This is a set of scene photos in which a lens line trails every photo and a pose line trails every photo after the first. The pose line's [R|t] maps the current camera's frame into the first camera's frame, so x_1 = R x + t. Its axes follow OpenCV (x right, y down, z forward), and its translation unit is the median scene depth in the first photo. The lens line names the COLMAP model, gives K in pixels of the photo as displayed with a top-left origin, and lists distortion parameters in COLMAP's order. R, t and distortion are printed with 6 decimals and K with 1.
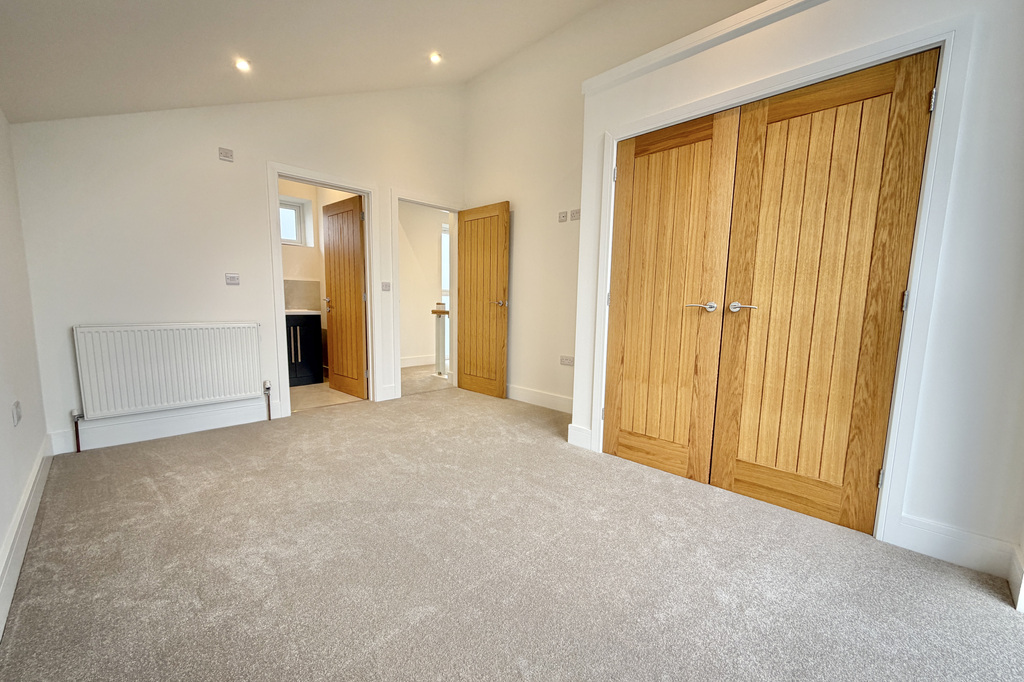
lens RADIAL K [[407.7, 0, 499.9], [0, 407.7, 306.4], [0, 0, 1]] dist [0.000818, -0.000033]
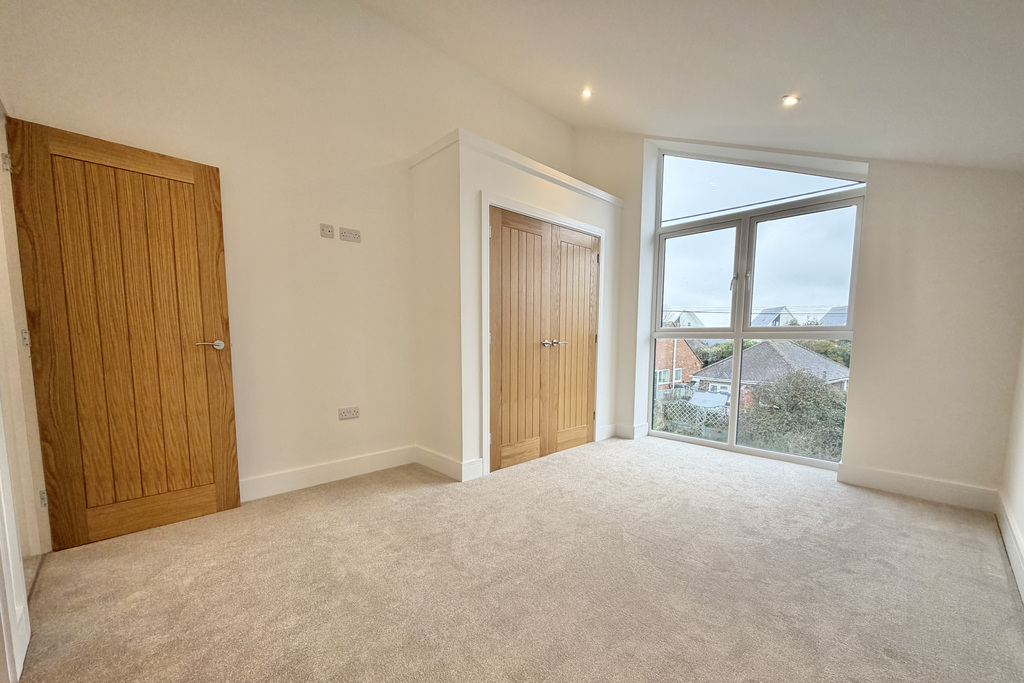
lens RADIAL K [[407.7, 0, 510.9], [0, 407.7, 337.1], [0, 0, 1]] dist [0.000818, -0.000033]
pose [[0.026078, -0.005854, 0.999643, -0.933797], [0.014032, 0.999886, 0.005489, -0.028502], [-0.999561, 0.013884, 0.026158, 0.953702]]
